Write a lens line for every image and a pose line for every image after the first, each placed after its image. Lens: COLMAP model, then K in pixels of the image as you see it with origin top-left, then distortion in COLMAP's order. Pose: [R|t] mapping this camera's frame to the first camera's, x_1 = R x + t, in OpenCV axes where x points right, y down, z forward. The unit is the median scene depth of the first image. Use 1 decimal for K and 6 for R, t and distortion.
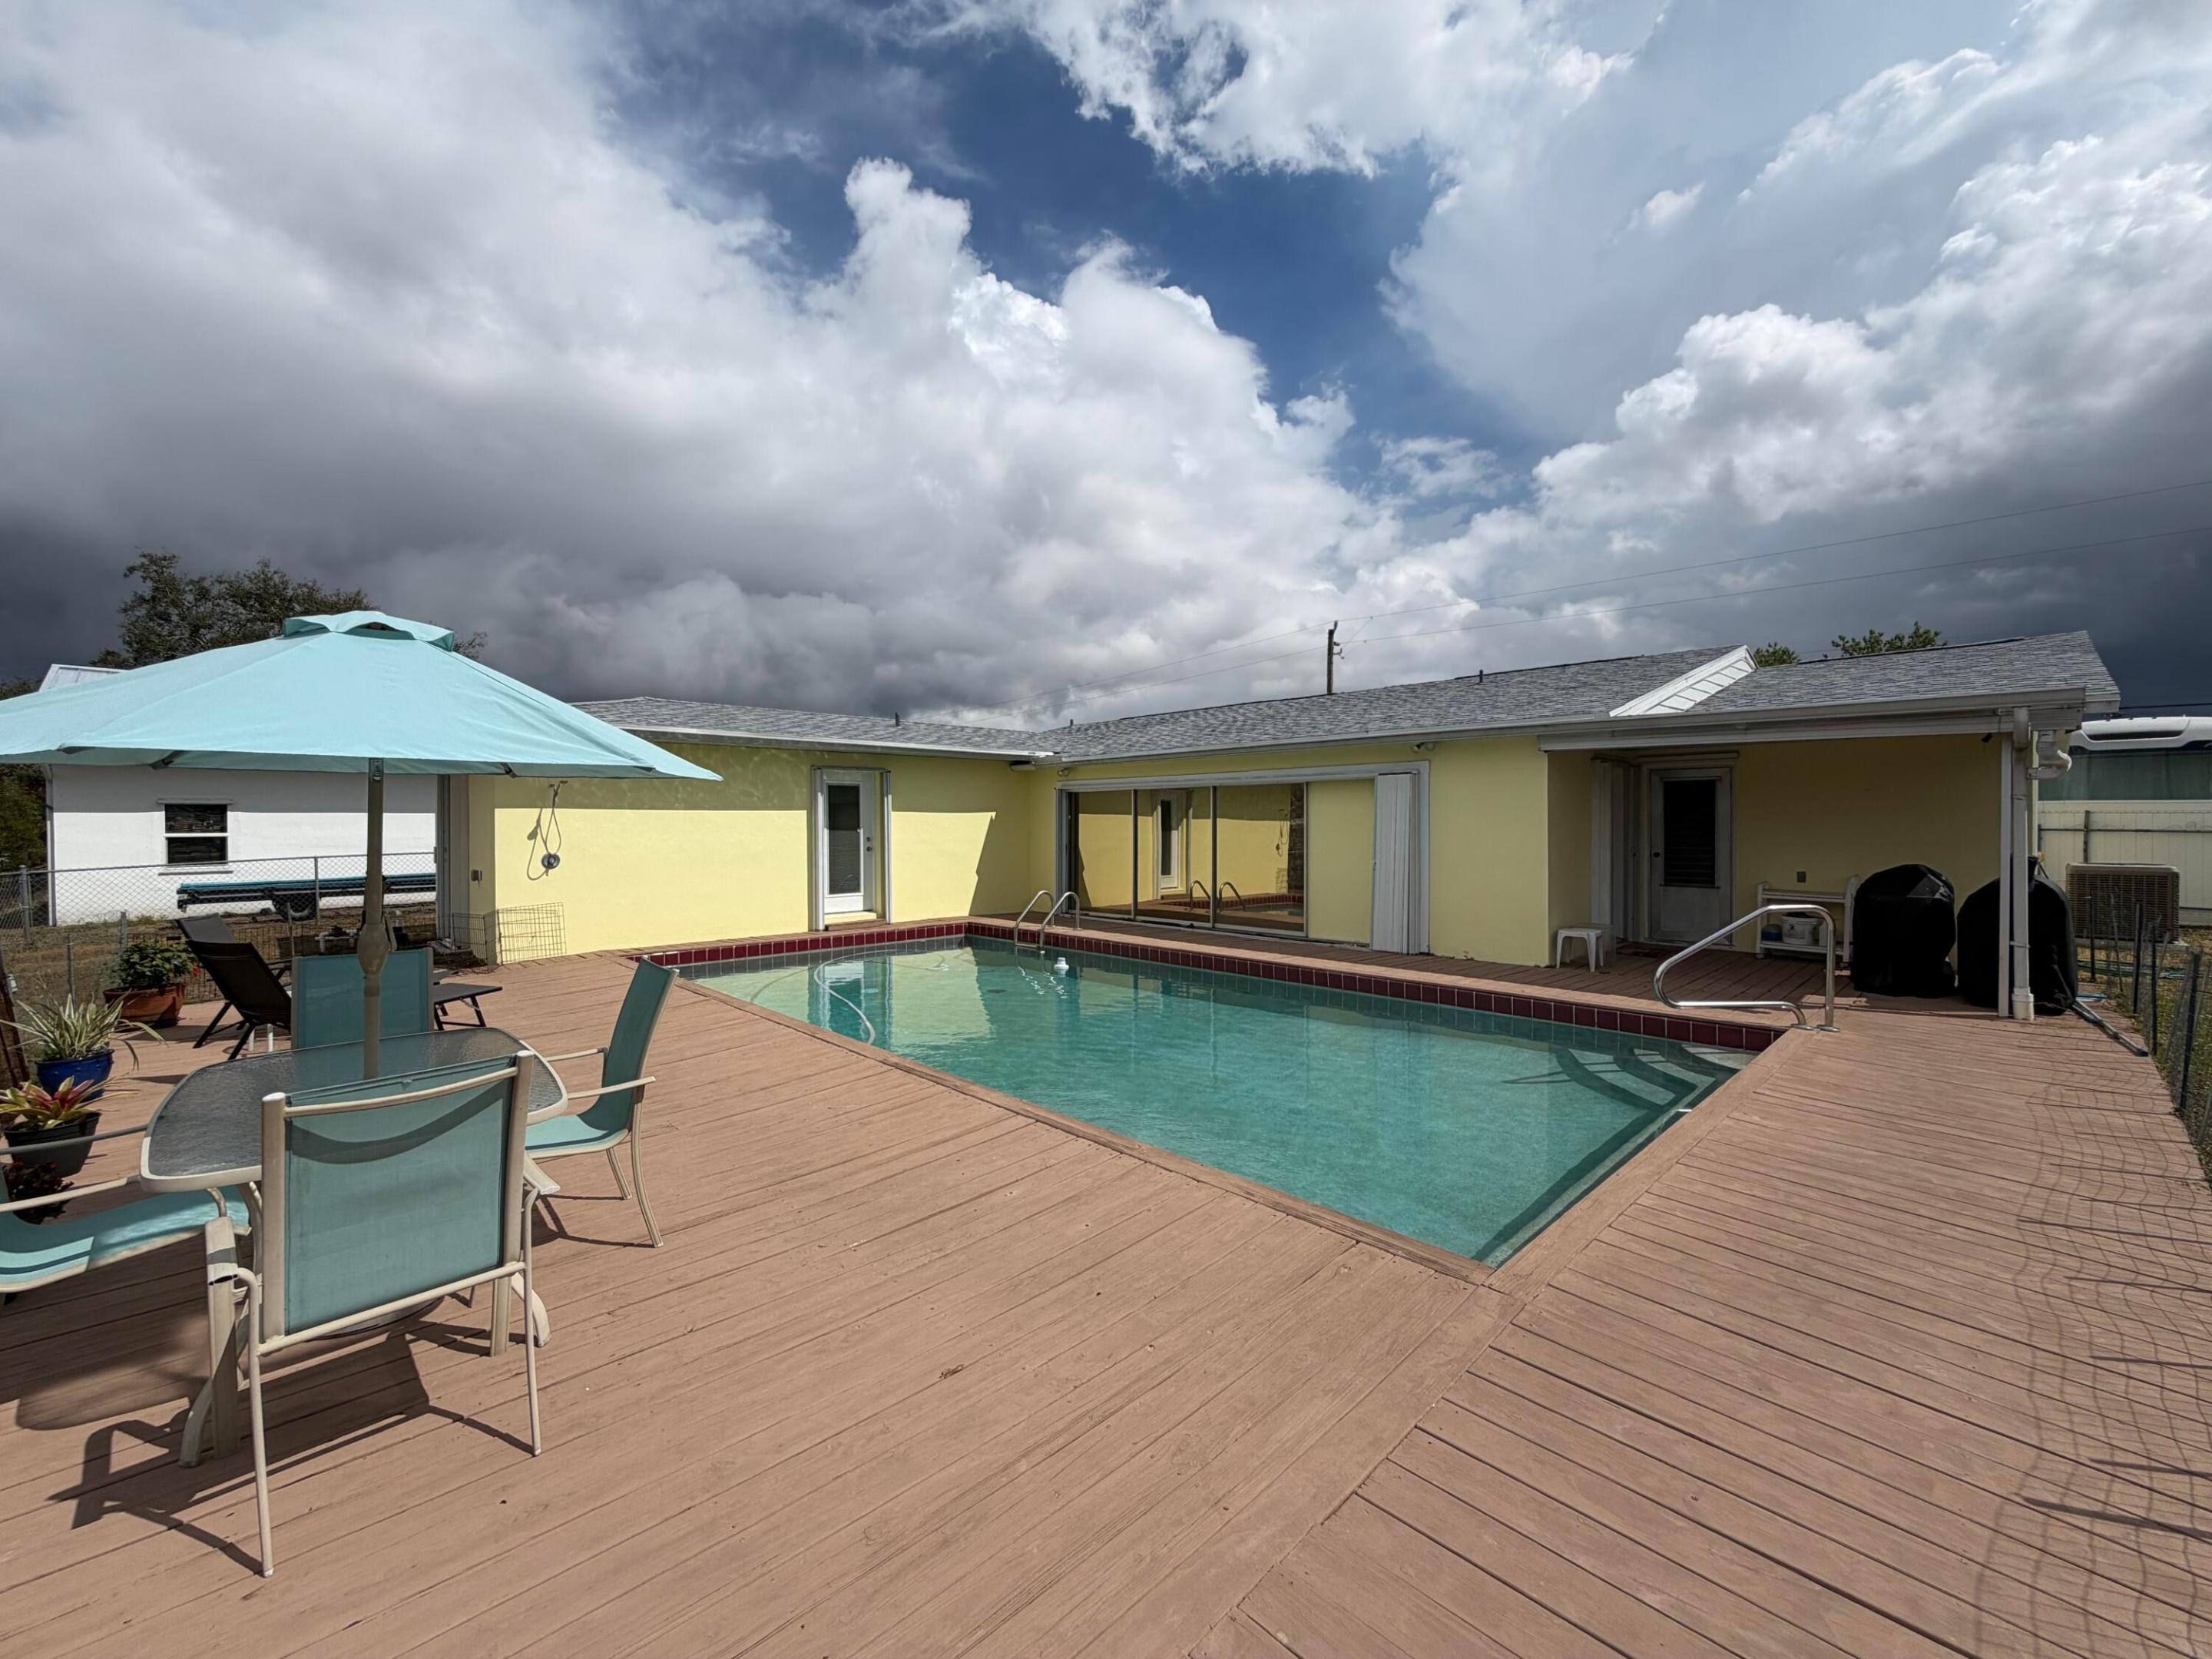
lens RADIAL K [[875.1, 0, 1094.3], [0, 875.1, 812.0], [0, 0, 1]] dist [-0.001151, -0.000375]
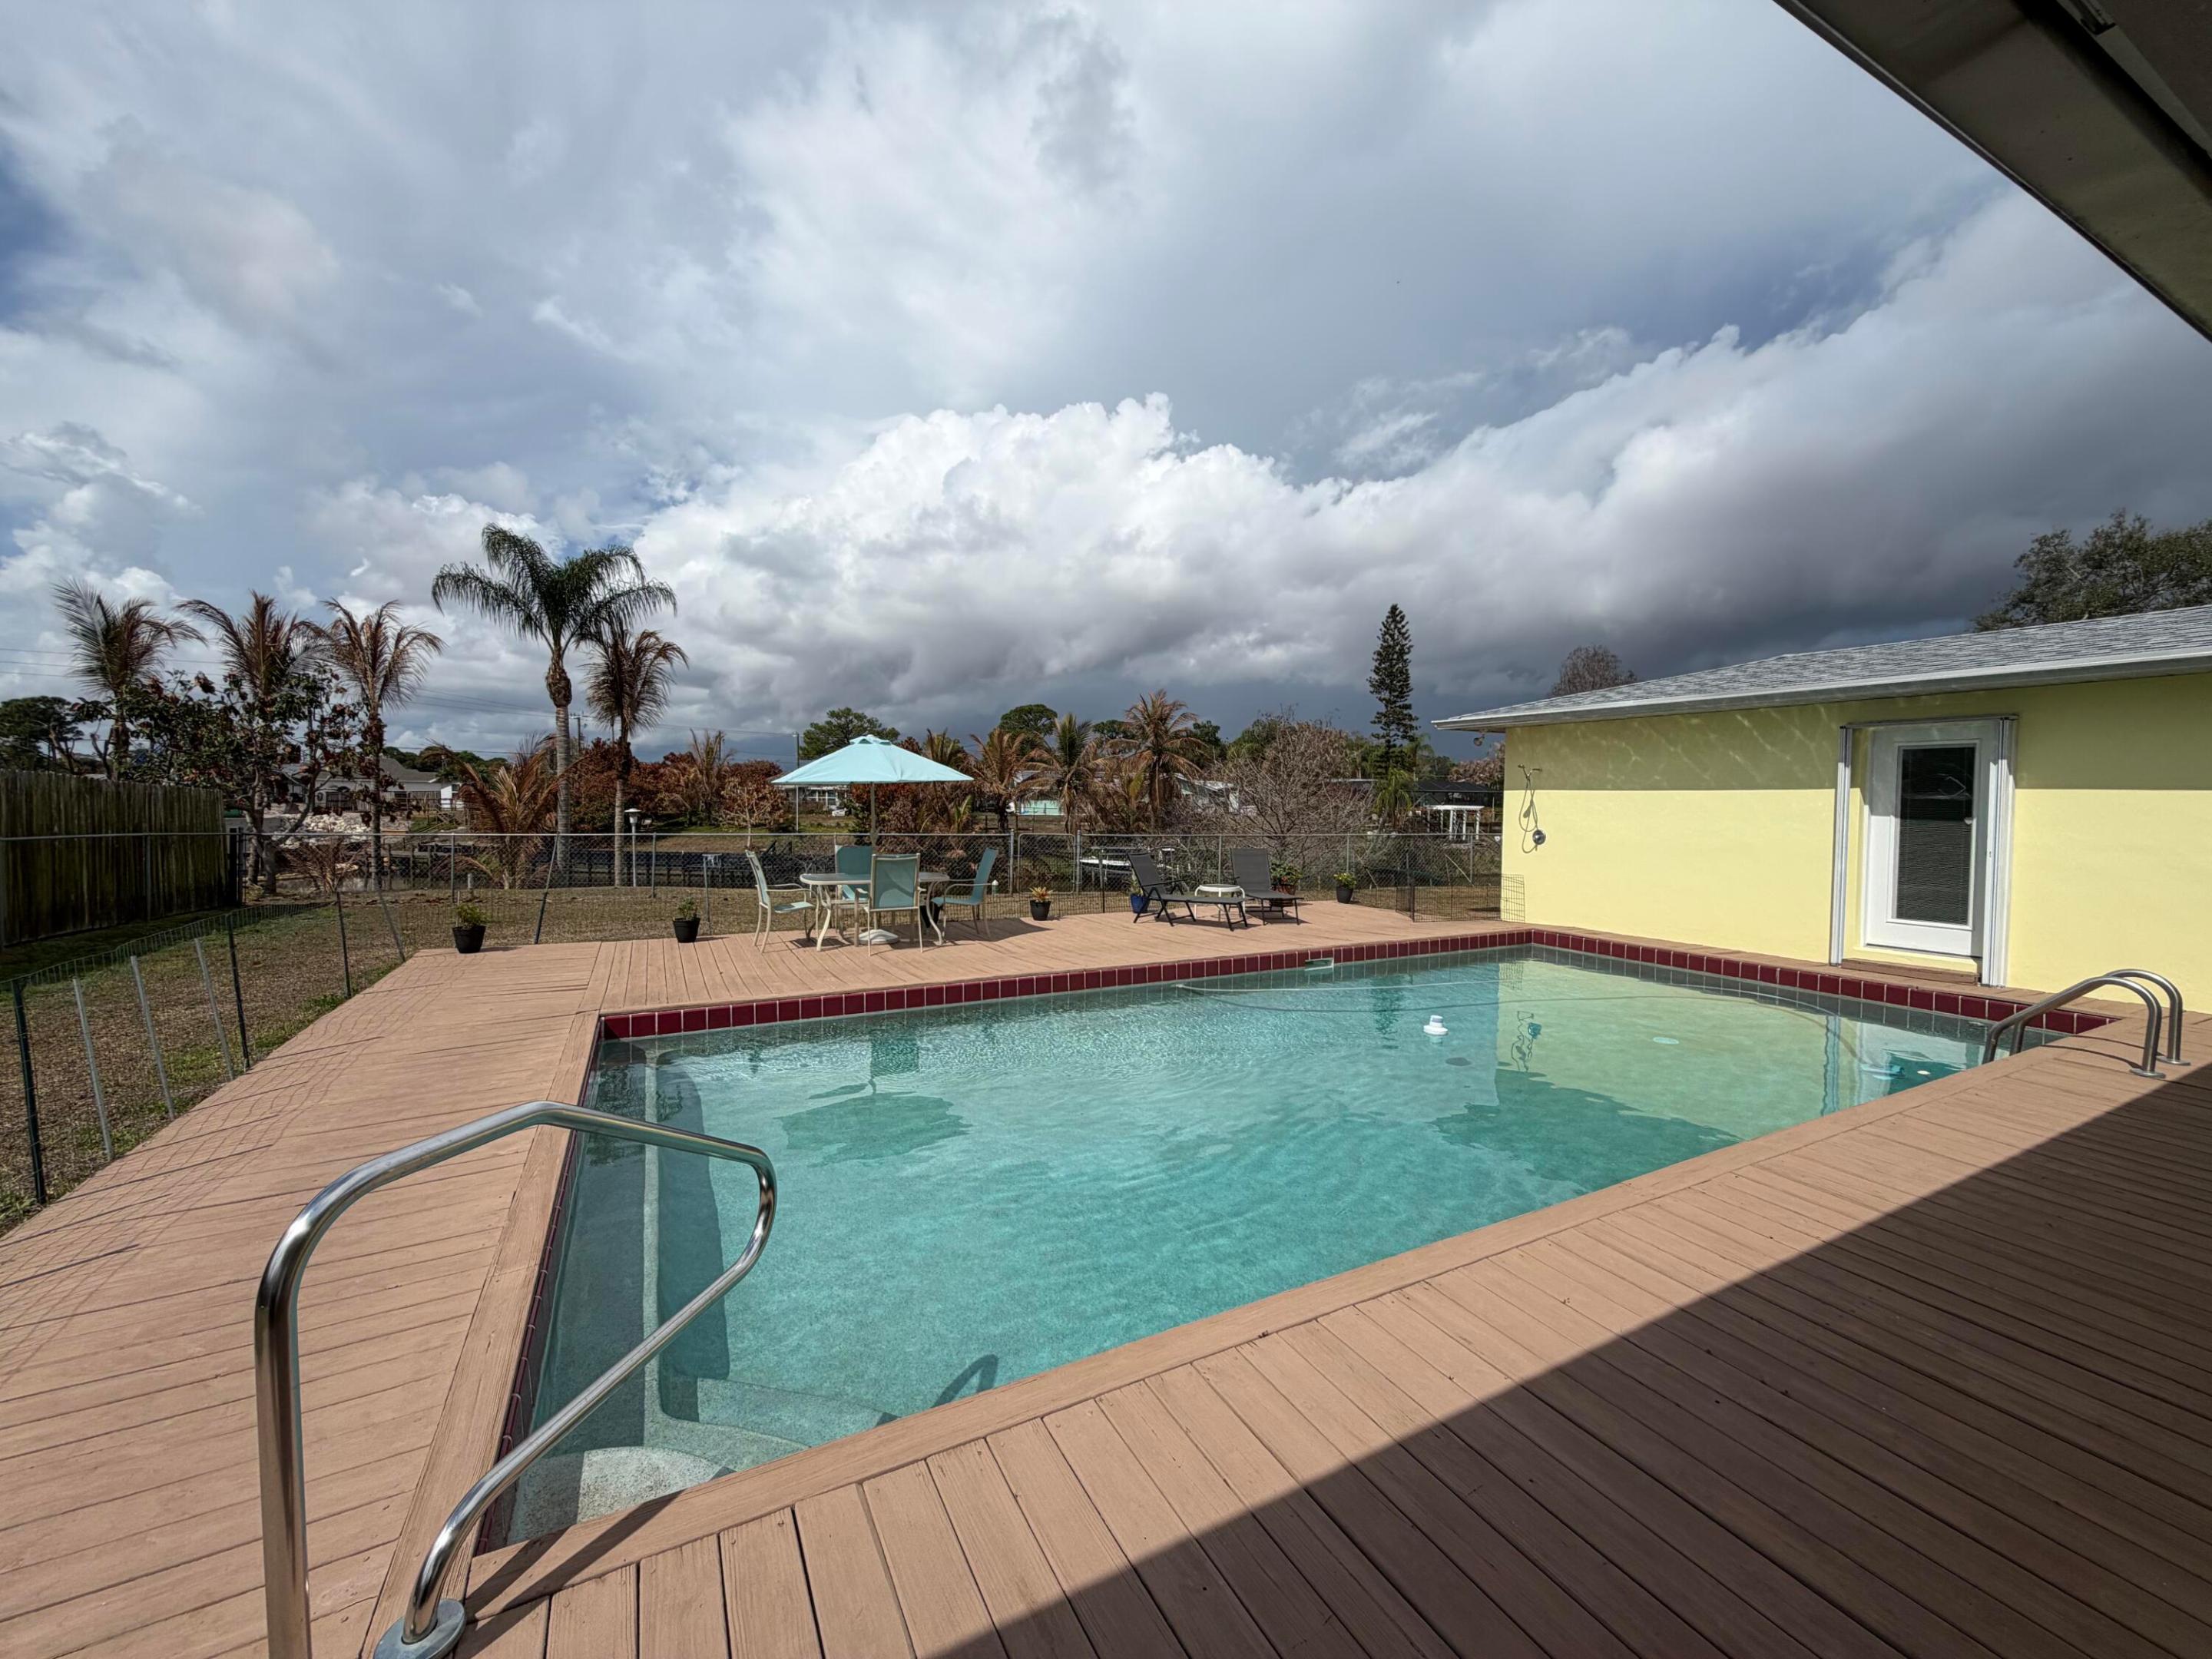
lens RADIAL K [[875.1, 0, 1093.4], [0, 875.1, 832.8], [0, 0, 1]] dist [-0.001151, -0.000375]
pose [[-0.278197, 0.040292, -0.959679, 0.534976], [-0.000204, 0.999117, 0.042007, 0.003901], [0.960524, 0.011882, -0.277943, 0.681444]]
